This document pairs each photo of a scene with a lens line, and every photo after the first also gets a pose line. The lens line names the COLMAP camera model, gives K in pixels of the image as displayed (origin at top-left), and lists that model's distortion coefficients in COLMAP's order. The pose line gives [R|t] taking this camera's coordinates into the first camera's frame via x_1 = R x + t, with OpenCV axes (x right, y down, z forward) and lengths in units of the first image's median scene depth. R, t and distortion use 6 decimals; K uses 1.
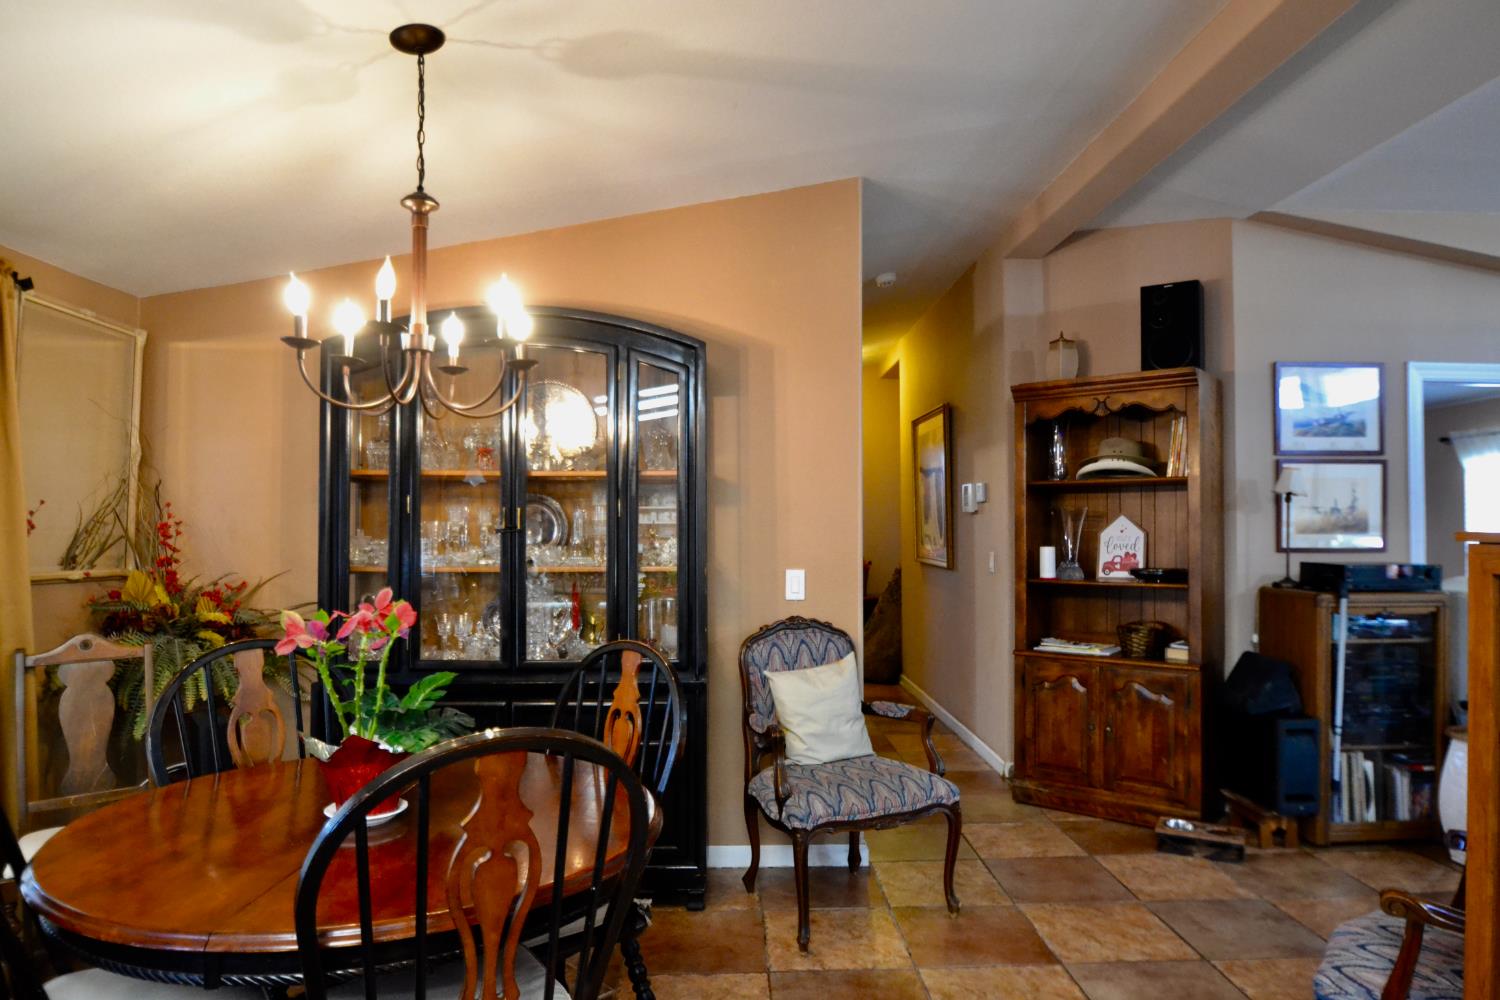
lens RADIAL K [[930.9, 0, 751.4], [0, 930.9, 515.7], [0, 0, 1]] dist [-0.023542, 0.000033]
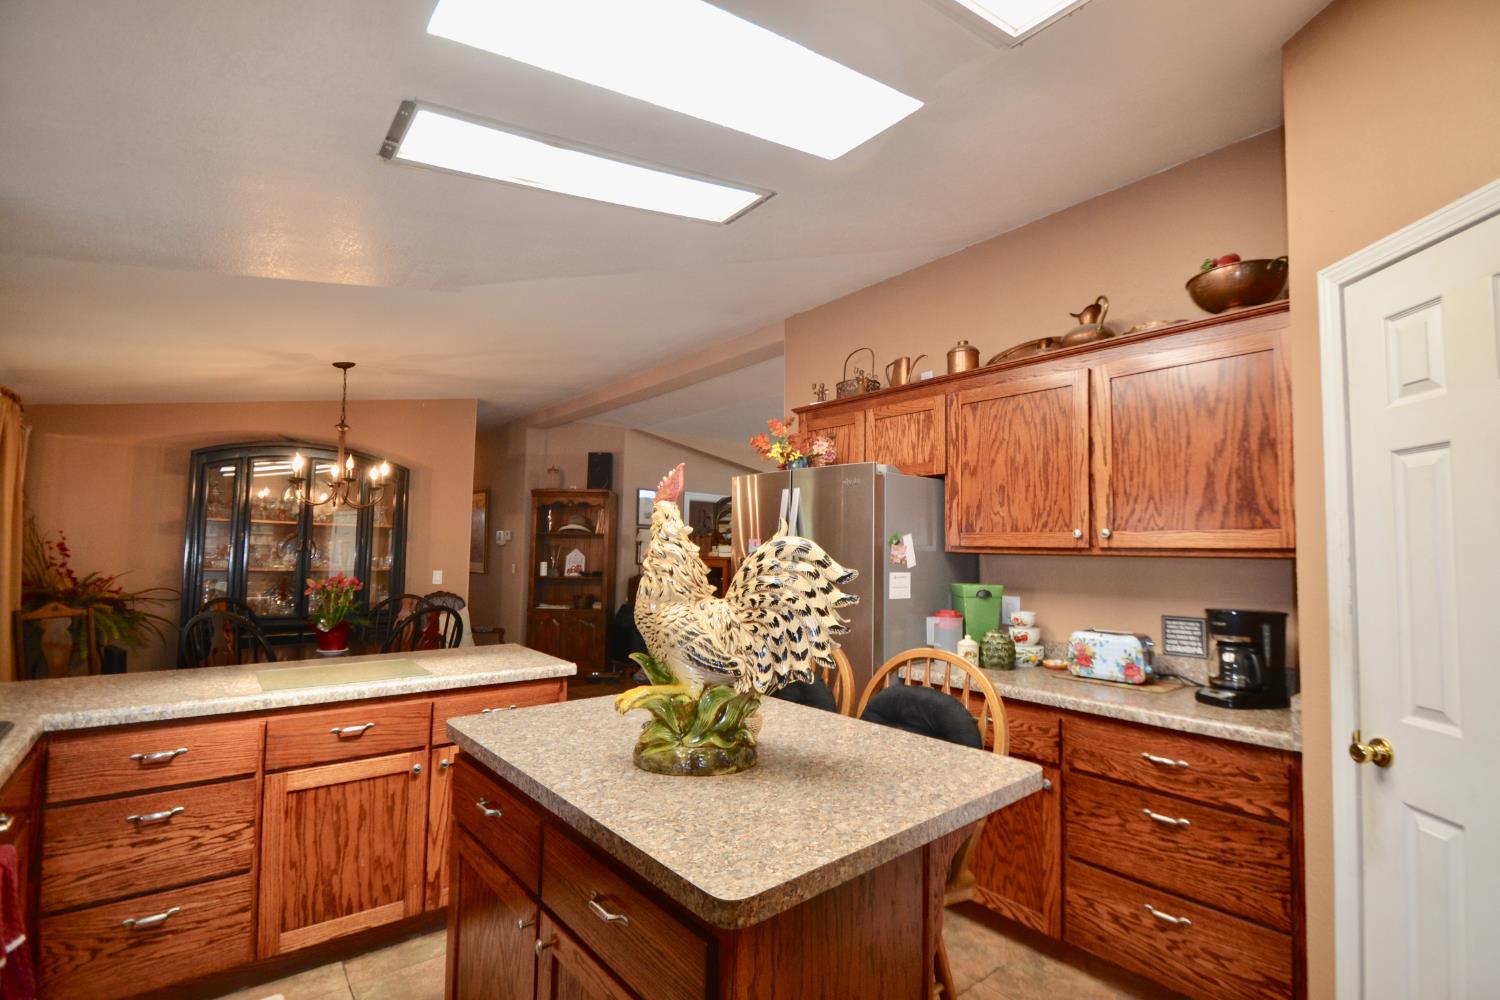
lens RADIAL K [[676.0, 0, 749.7], [0, 676.0, 510.4], [0, 0, 1]] dist [0.021679, -0.020491]
pose [[0.788964, 0.055649, 0.611914, -0.306999], [-0.026251, 0.998034, -0.056917, -0.010600], [-0.613878, 0.028842, 0.788874, -0.618825]]
